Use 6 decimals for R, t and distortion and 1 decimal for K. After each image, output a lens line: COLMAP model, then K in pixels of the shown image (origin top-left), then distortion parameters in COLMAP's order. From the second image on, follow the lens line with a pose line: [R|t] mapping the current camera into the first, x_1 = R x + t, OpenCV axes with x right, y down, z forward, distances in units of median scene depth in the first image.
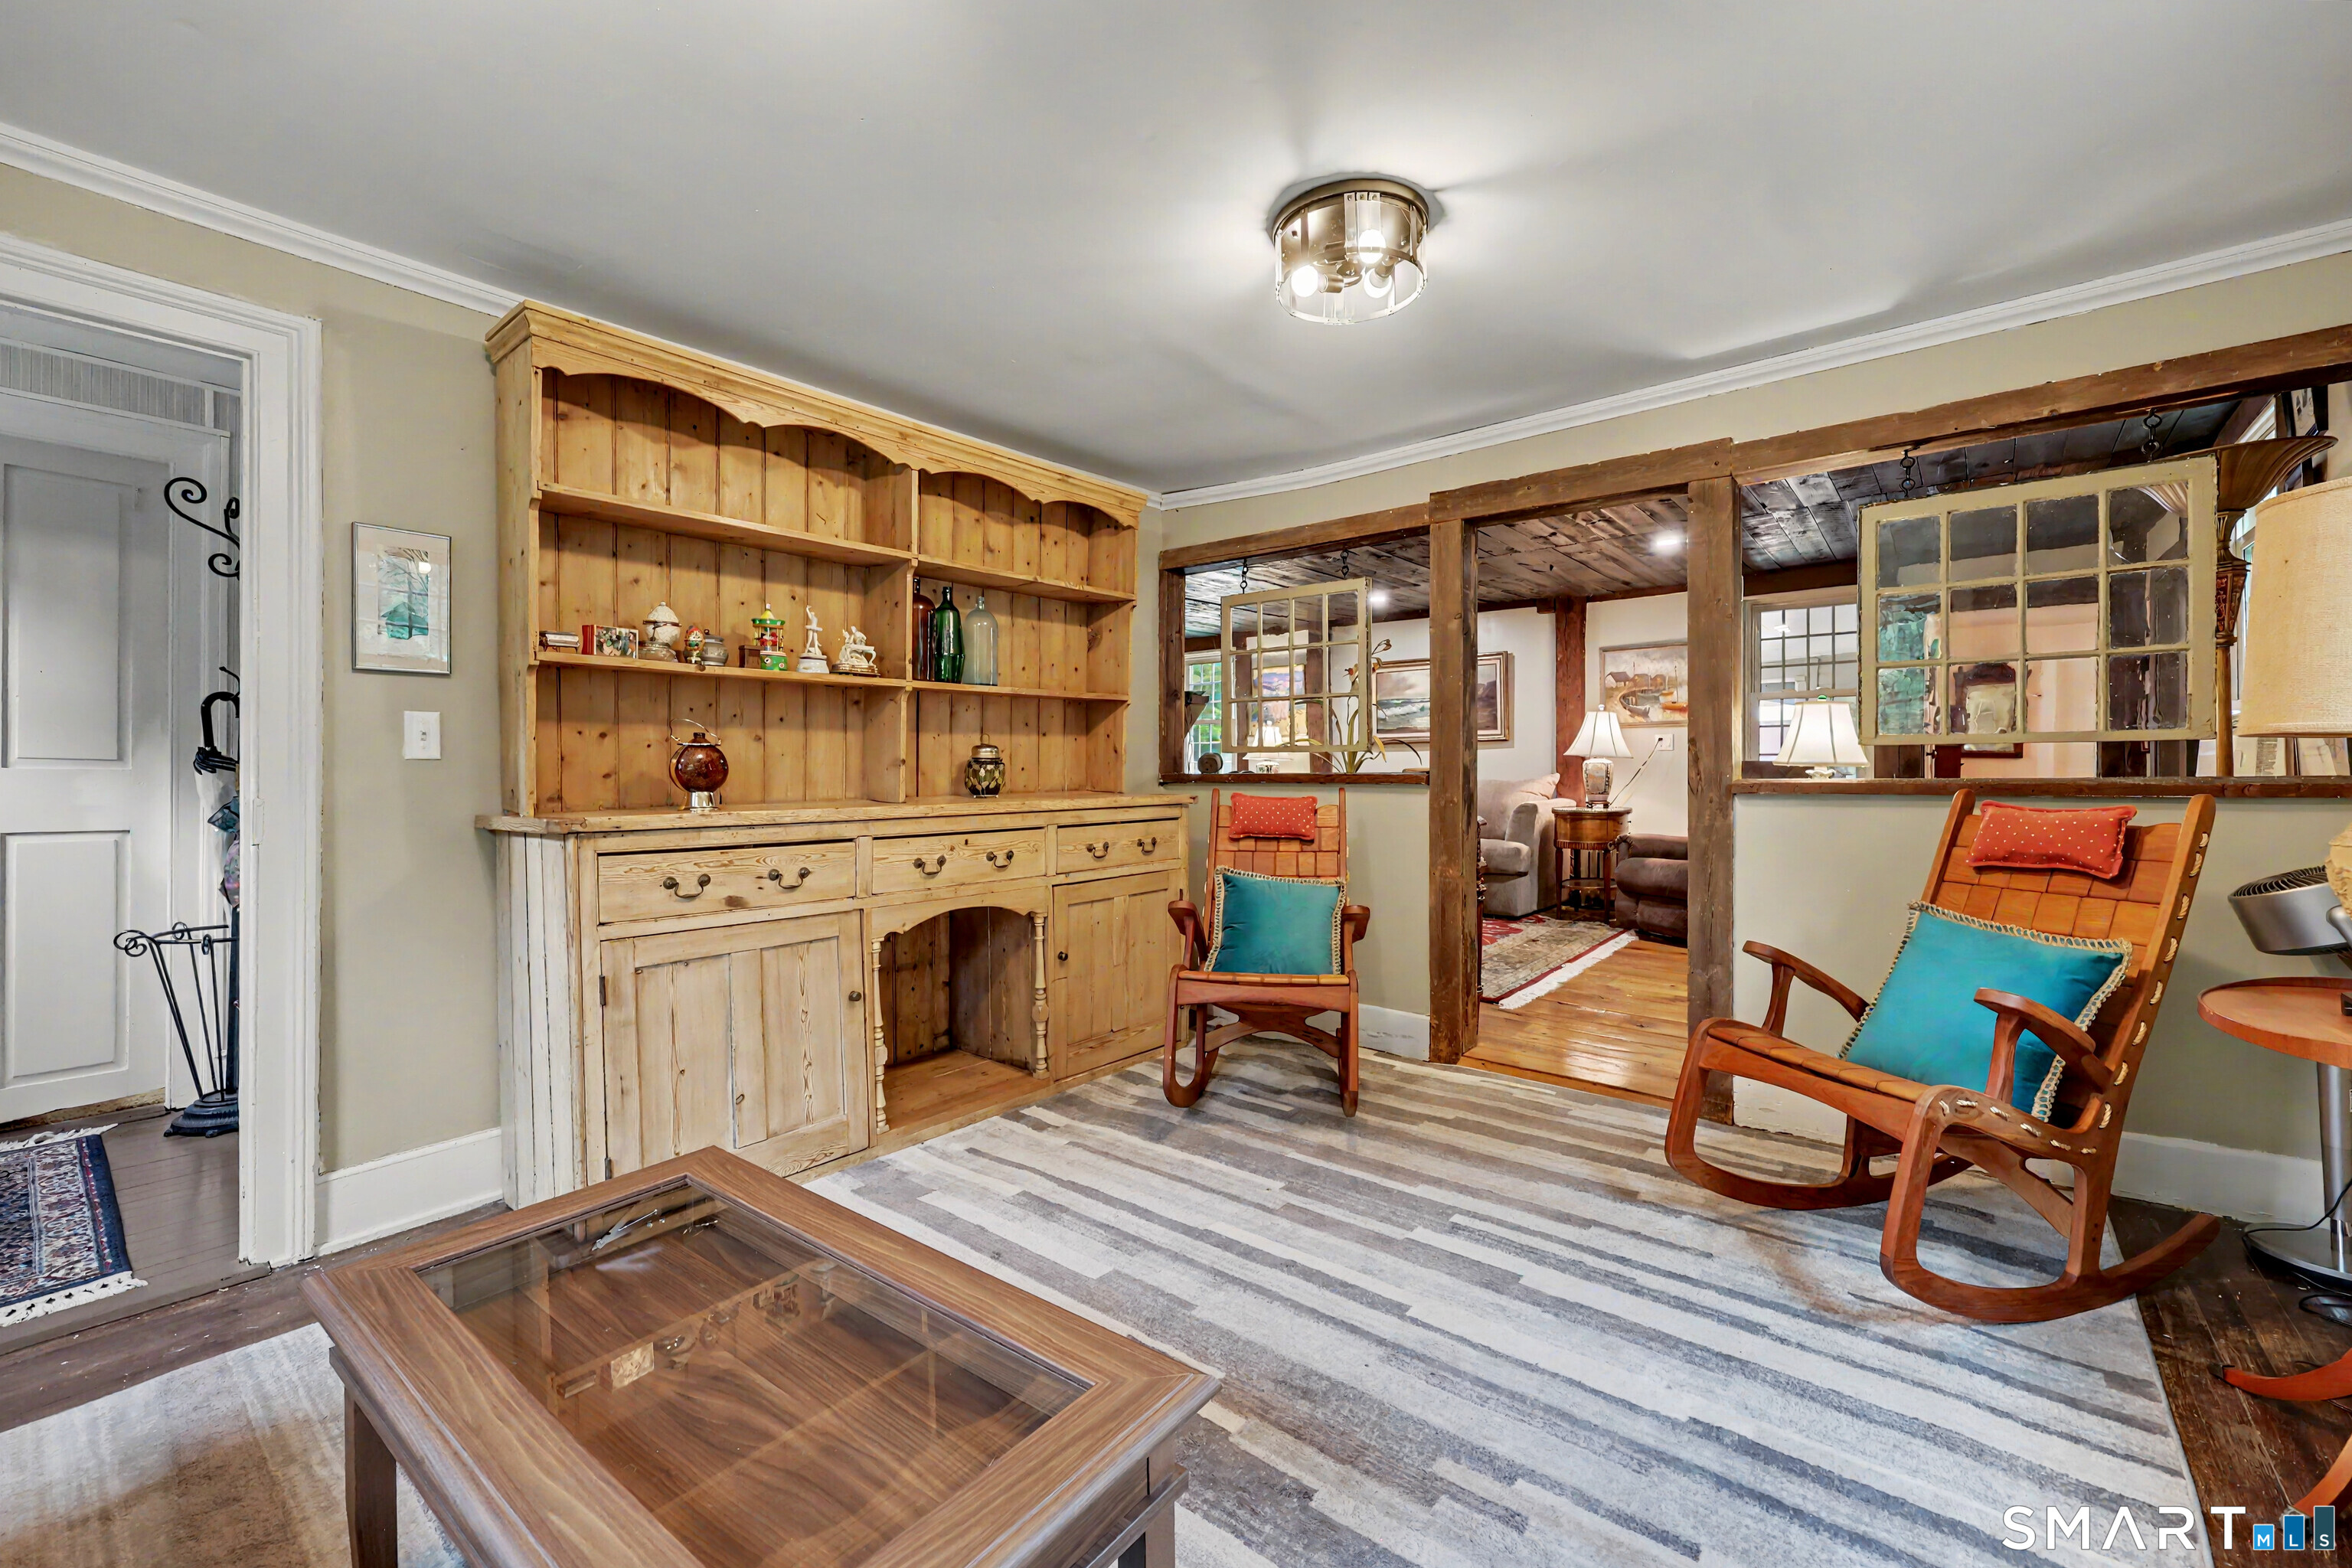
lens RADIAL K [[954.6, 0, 1174.4], [0, 954.6, 771.9], [0, 0, 1]] dist [0.000300, -0.000060]
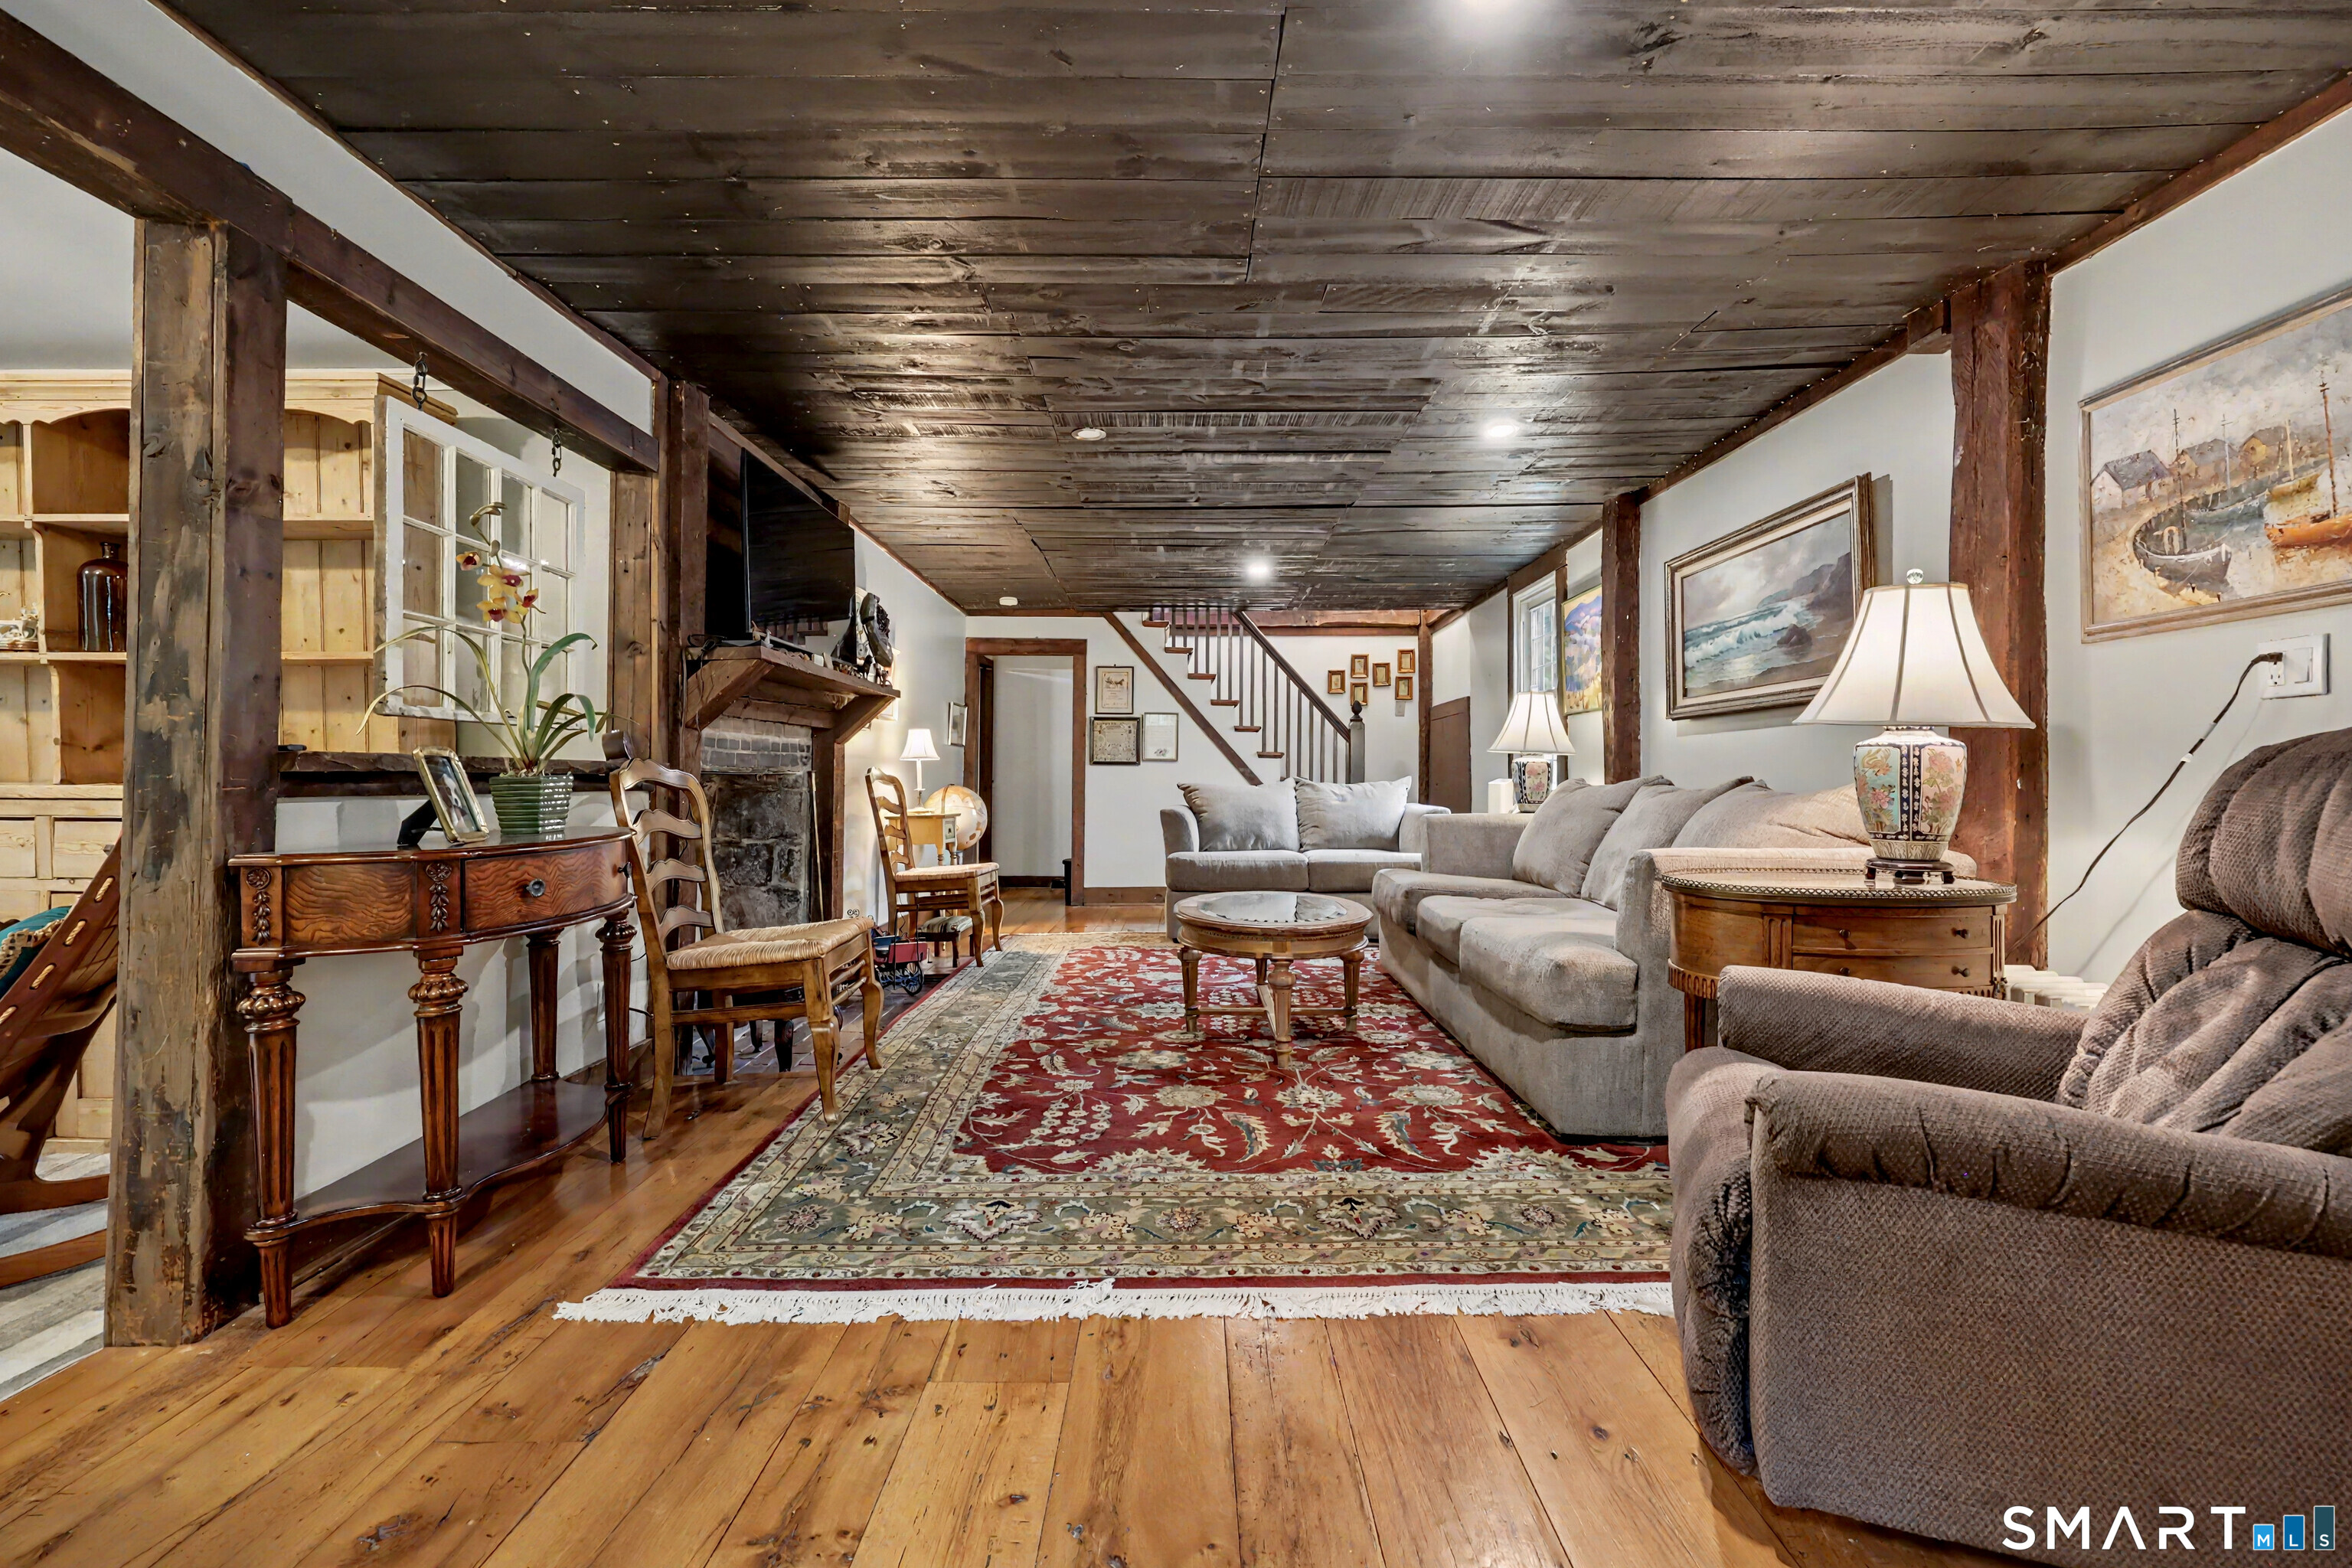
lens RADIAL K [[954.6, 0, 1182.9], [0, 954.6, 774.2], [0, 0, 1]] dist [0.000300, -0.000060]
pose [[0.640058, 0.008396, -0.768280, 0.940026], [-0.011723, 0.999931, 0.001161, 0.006341], [0.768237, 0.008264, 0.640112, 1.034259]]
